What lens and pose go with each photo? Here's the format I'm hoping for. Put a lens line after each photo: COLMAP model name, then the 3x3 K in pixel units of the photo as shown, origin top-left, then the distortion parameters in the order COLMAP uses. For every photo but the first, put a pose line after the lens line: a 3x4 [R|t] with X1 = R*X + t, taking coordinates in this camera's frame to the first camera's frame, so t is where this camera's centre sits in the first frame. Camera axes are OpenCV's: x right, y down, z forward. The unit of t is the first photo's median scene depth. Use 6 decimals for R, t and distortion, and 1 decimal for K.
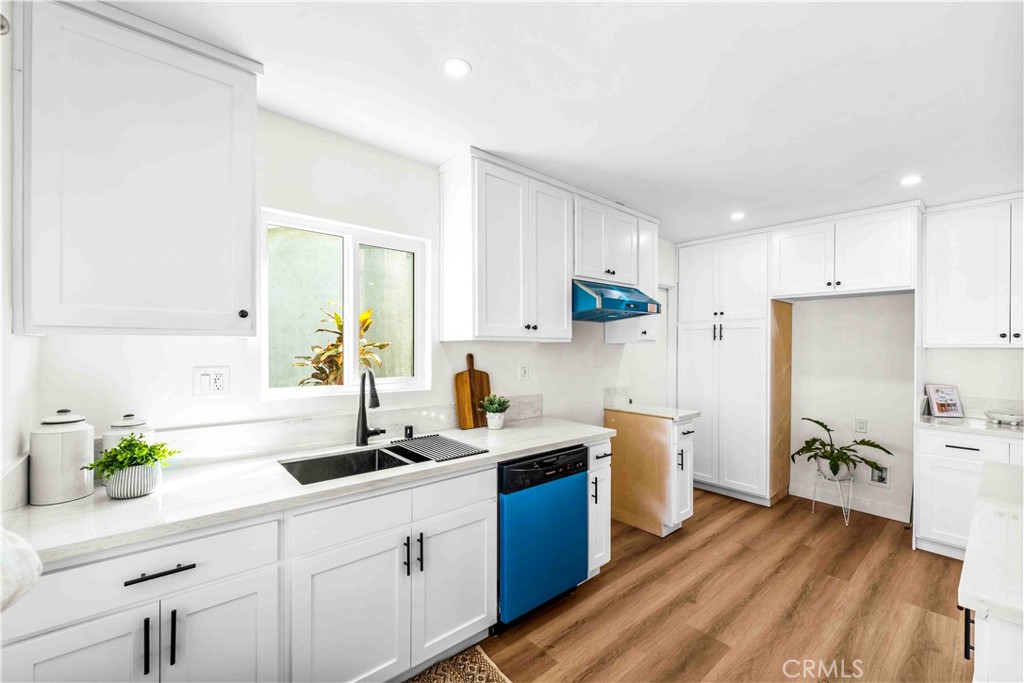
lens RADIAL K [[423.5, 0, 511.8], [0, 423.5, 346.1], [0, 0, 1]] dist [0.000366, -0.000038]
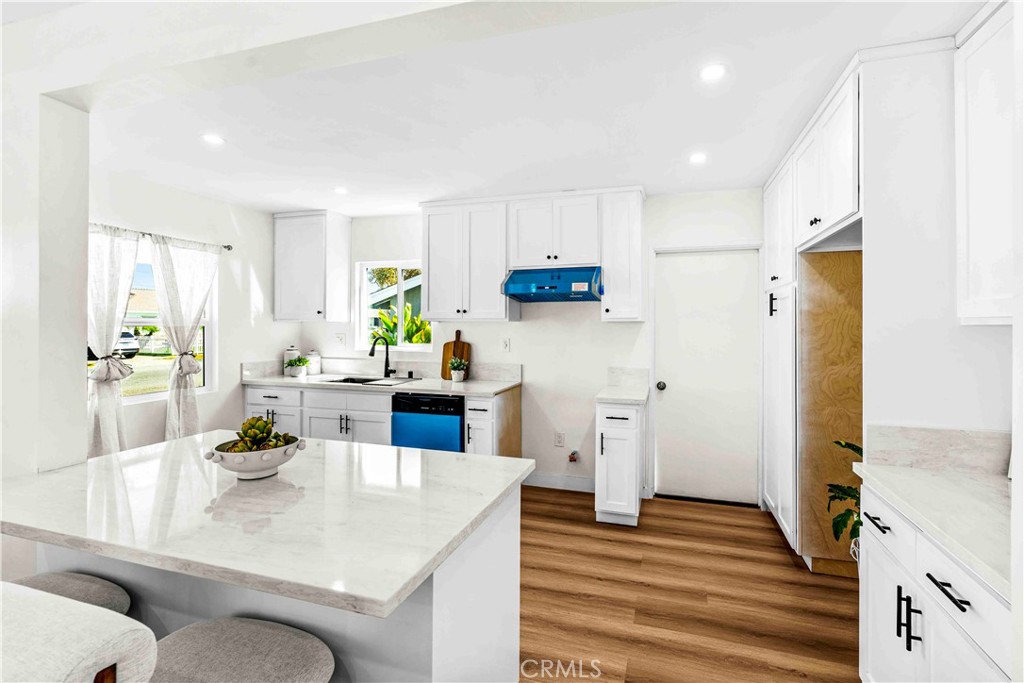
lens RADIAL K [[423.5, 0, 519.6], [0, 423.5, 324.3], [0, 0, 1]] dist [0.000366, -0.000038]
pose [[0.541611, -0.008951, -0.840582, 1.072621], [0.000704, 0.999948, -0.010194, 0.011141], [0.840629, 0.004929, 0.541589, 0.321334]]
